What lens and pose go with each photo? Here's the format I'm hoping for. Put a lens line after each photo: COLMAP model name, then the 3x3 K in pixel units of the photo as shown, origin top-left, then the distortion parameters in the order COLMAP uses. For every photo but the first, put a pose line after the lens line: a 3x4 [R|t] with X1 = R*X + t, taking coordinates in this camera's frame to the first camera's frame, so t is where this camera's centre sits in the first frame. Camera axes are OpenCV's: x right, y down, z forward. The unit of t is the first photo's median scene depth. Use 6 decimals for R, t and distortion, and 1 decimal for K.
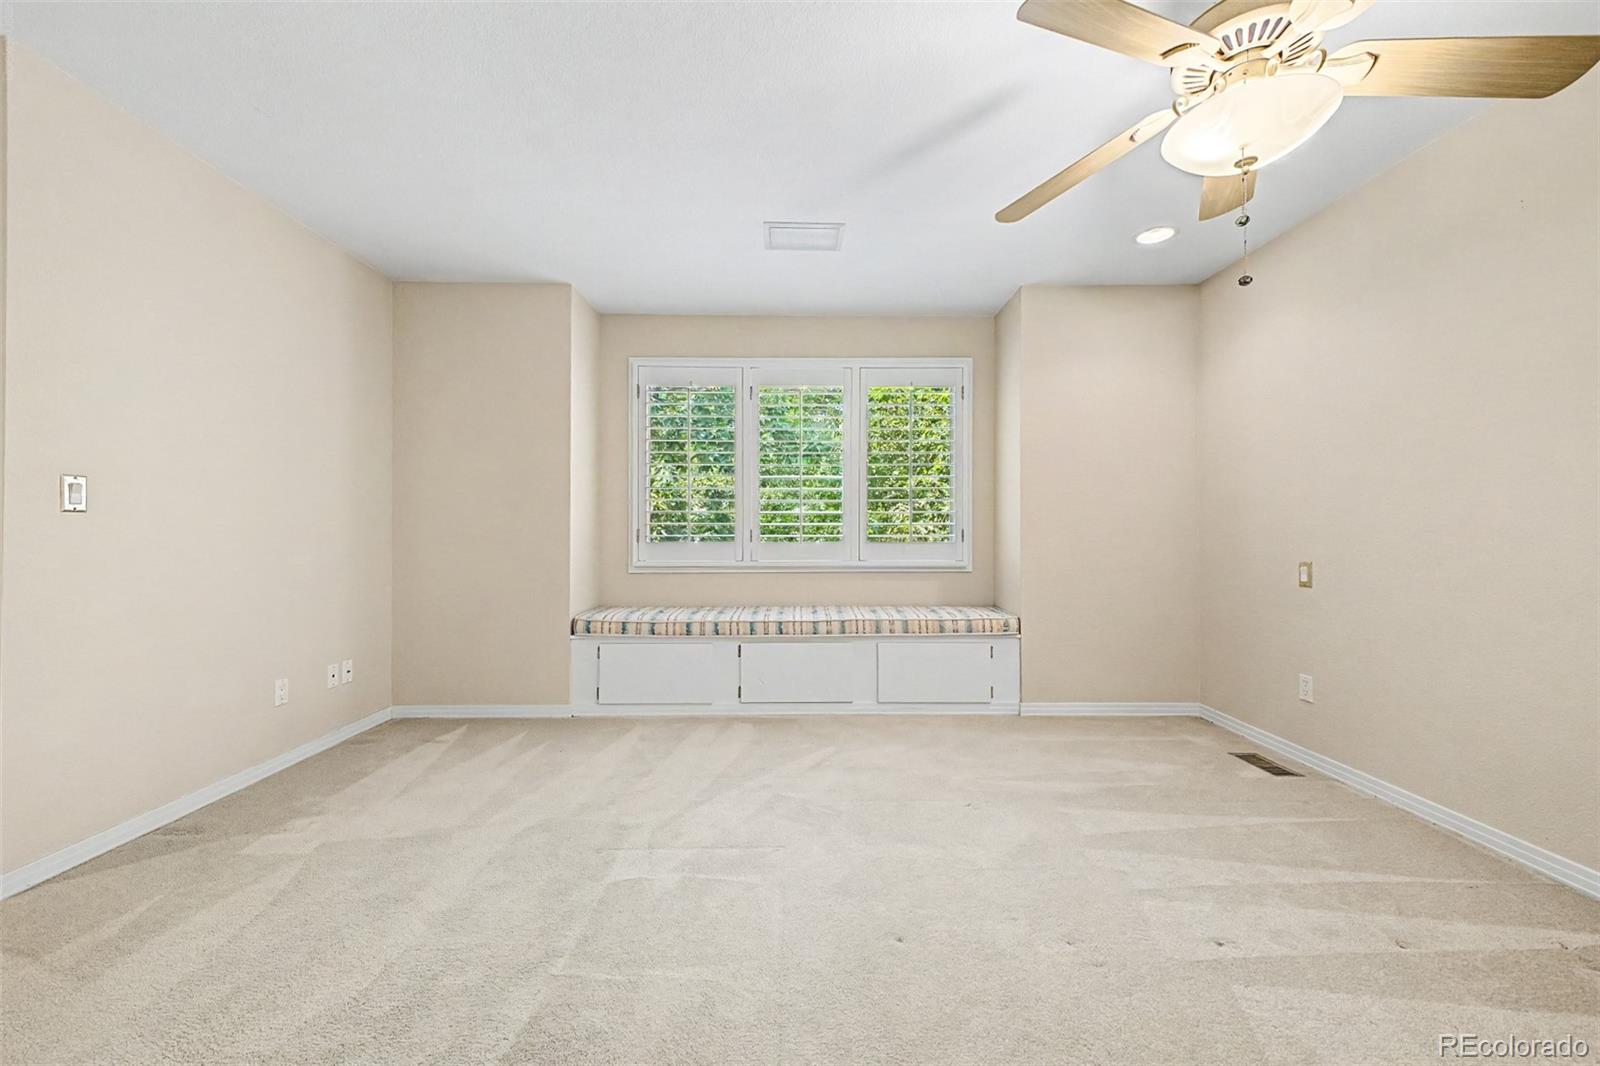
lens RADIAL K [[629.6, 0, 799.2], [0, 629.6, 529.6], [0, 0, 1]] dist [0.023569, -0.009167]
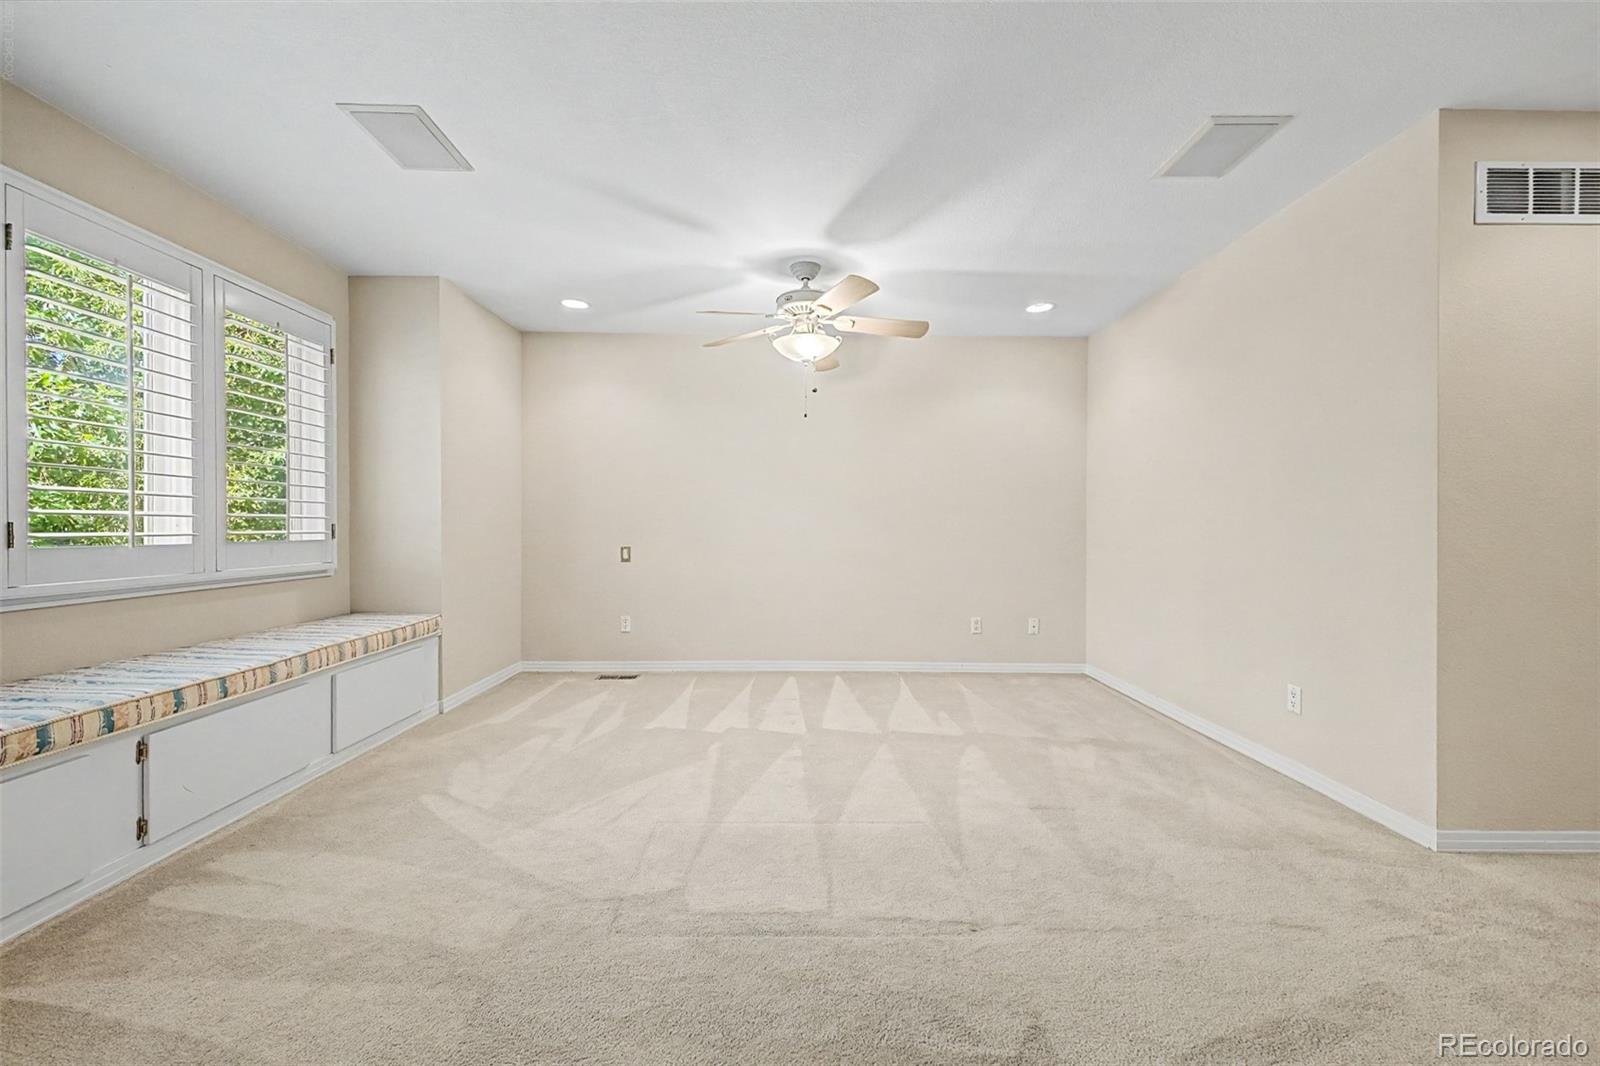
lens RADIAL K [[616.8, 0, 796.7], [0, 616.8, 544.2], [0, 0, 1]] dist [-0.001528, -0.000024]
pose [[-0.008802, -0.026285, 0.999616, -0.615202], [-0.007370, 0.999629, 0.026221, 0.000354], [-0.999934, -0.007137, -0.008993, 0.454605]]
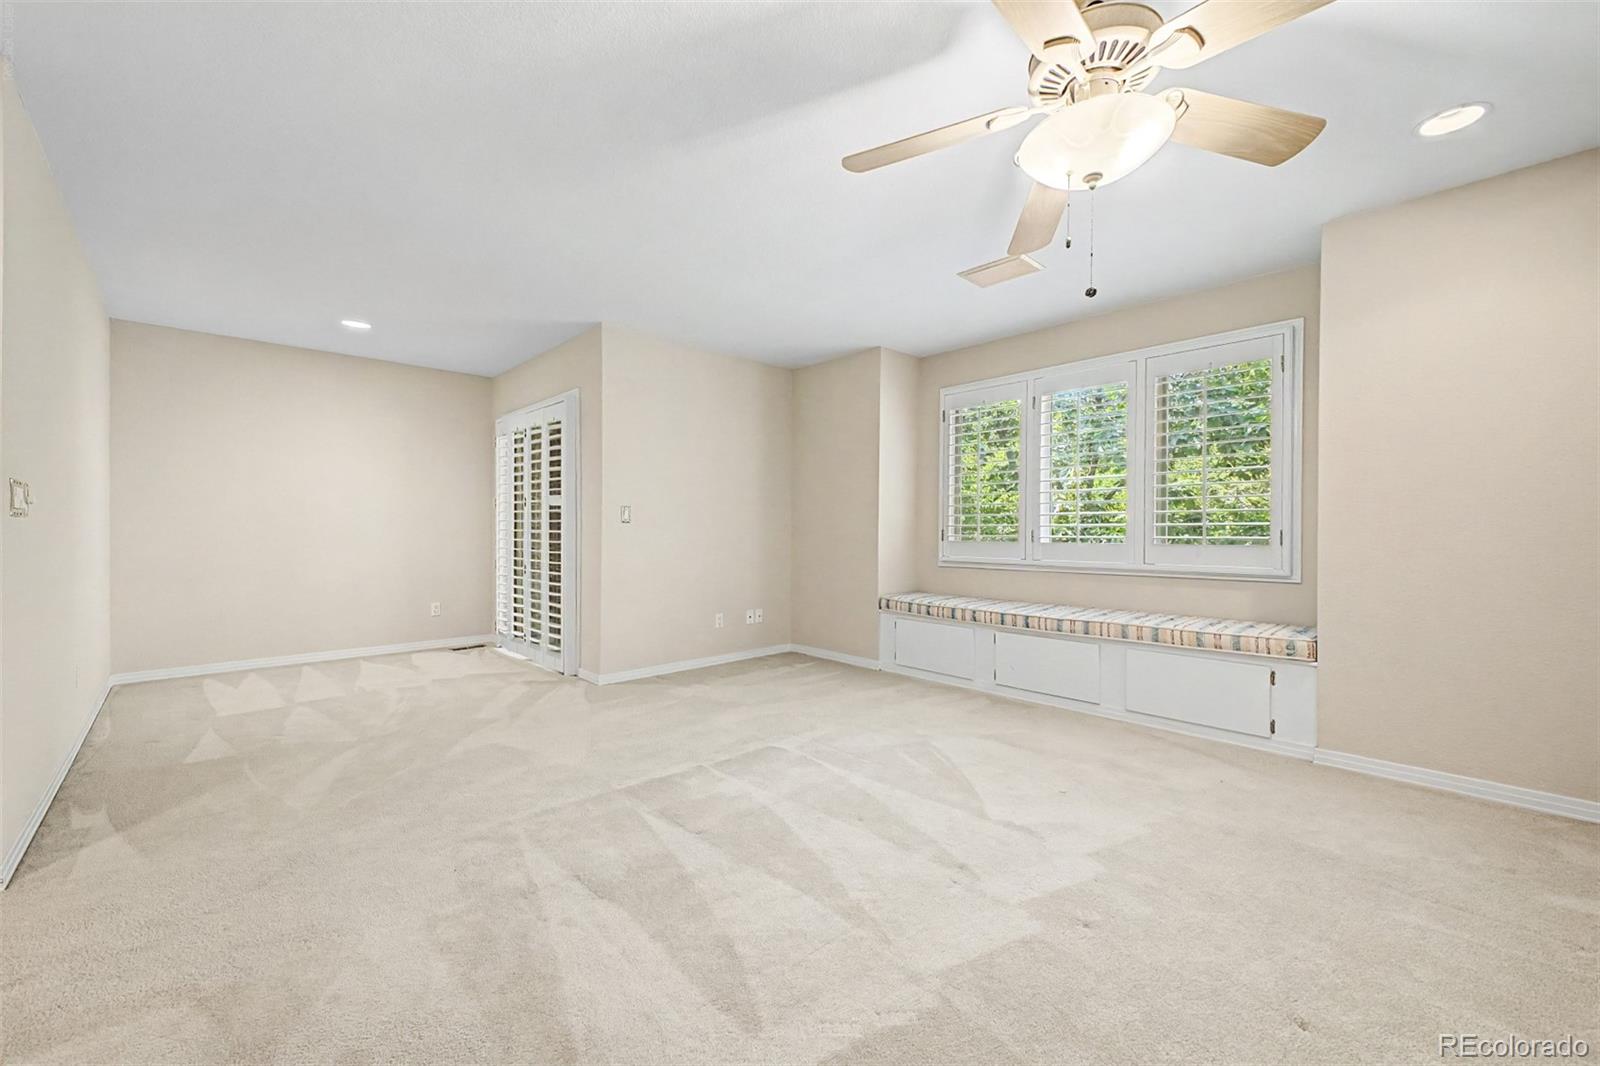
lens RADIAL K [[616.8, 0, 796.7], [0, 616.8, 544.2], [0, 0, 1]] dist [-0.001528, -0.000024]
pose [[0.671304, 0.016287, -0.741003, 0.487408], [0.001076, 0.999736, 0.022948, -0.002205], [0.741181, -0.016202, 0.671109, -0.007185]]
